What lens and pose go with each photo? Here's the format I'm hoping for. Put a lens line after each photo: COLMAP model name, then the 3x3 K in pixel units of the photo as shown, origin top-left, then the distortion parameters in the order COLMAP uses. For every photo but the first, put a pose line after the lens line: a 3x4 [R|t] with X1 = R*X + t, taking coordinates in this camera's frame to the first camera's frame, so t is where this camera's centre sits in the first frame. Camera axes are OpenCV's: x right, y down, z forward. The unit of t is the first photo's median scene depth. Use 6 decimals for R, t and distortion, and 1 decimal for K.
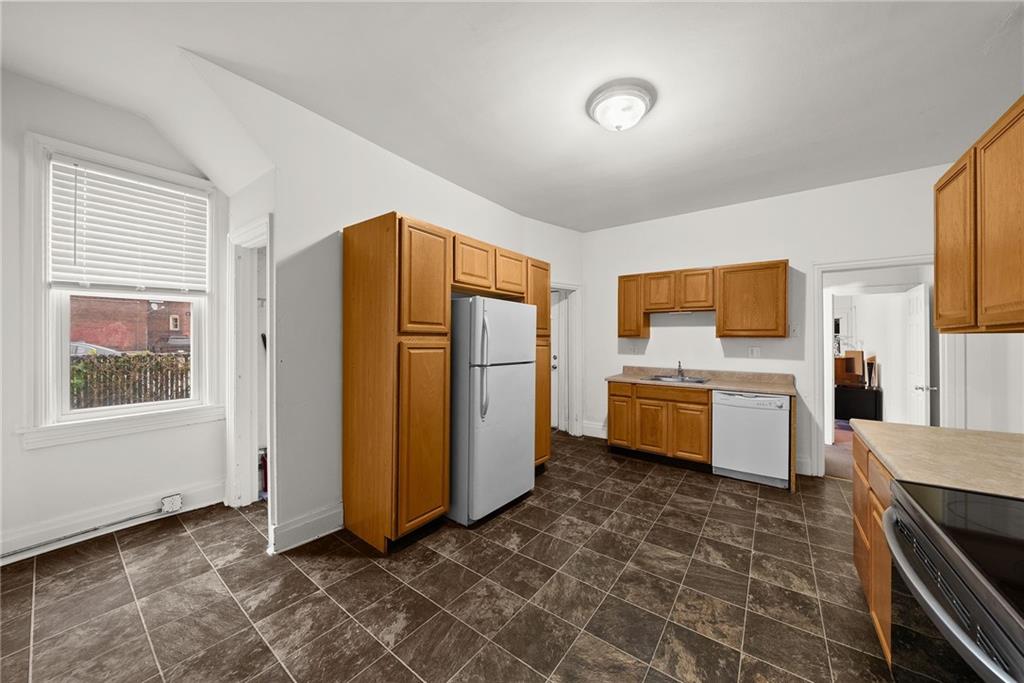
lens RADIAL K [[349.9, 0, 521.8], [0, 349.9, 338.4], [0, 0, 1]] dist [-0.005361, -0.000234]
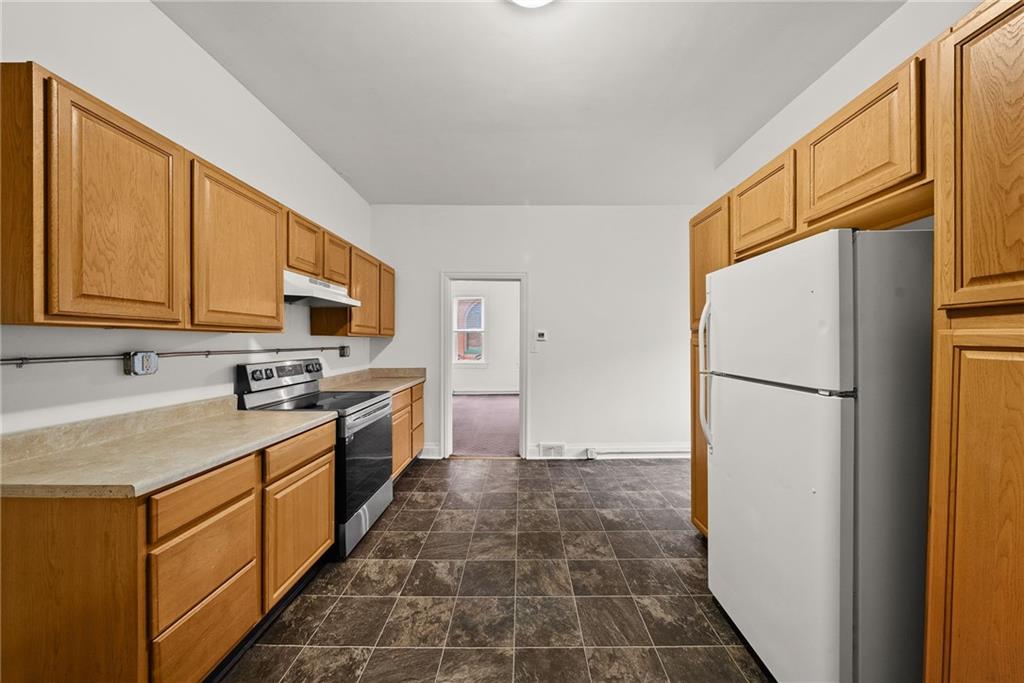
lens RADIAL K [[349.9, 0, 520.8], [0, 349.9, 344.1], [0, 0, 1]] dist [-0.005361, -0.000234]
pose [[-0.811706, 0.004539, -0.584048, 0.590354], [0.007617, 0.999967, -0.002814, 0.019127], [0.584016, -0.006733, -0.811714, 1.331153]]
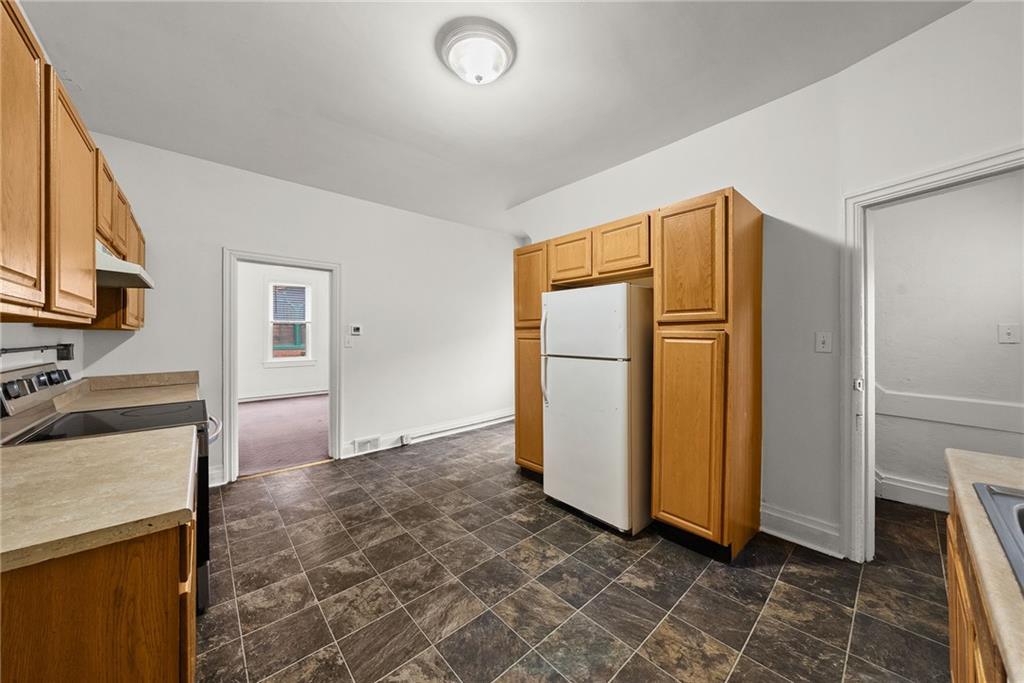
lens RADIAL K [[353.1, 0, 517.6], [0, 353.1, 337.0], [0, 0, 1]] dist [-0.004917, -0.000108]
pose [[-0.205714, 0.003618, -0.978605, 0.973940], [0.014623, 0.999893, 0.000623, 0.017167], [0.978503, -0.014182, -0.205745, 1.132084]]
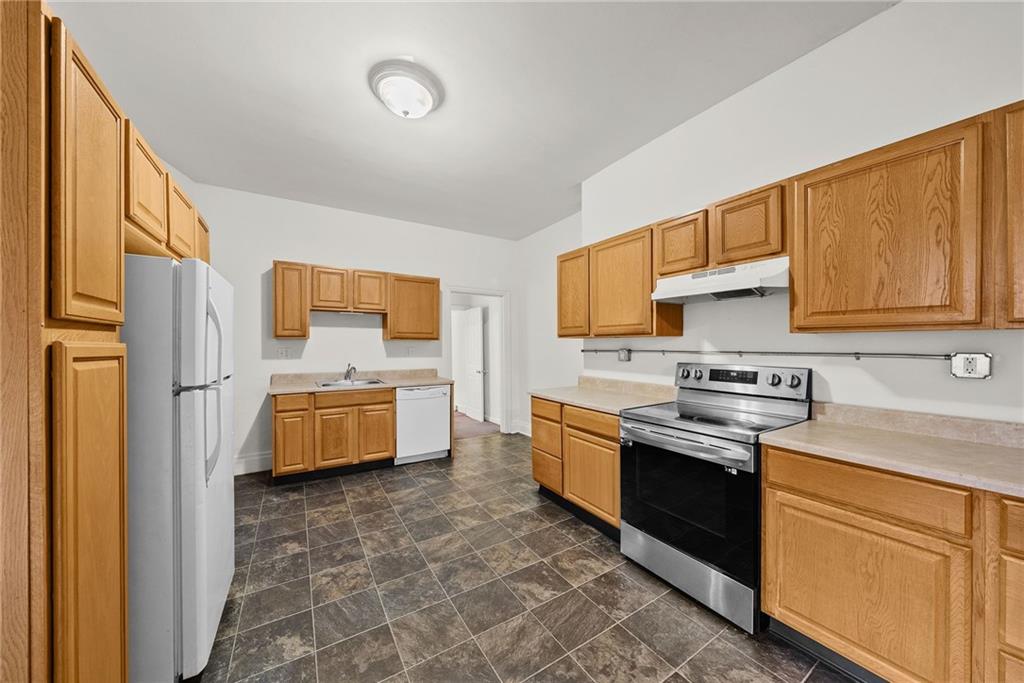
lens RADIAL K [[353.1, 0, 518.7], [0, 353.1, 345.7], [0, 0, 1]] dist [-0.004917, -0.000108]
pose [[0.370008, -0.008461, 0.928990, -0.441074], [-0.004151, 0.999933, 0.010761, 0.004499], [-0.929019, -0.007838, 0.369948, 0.334743]]
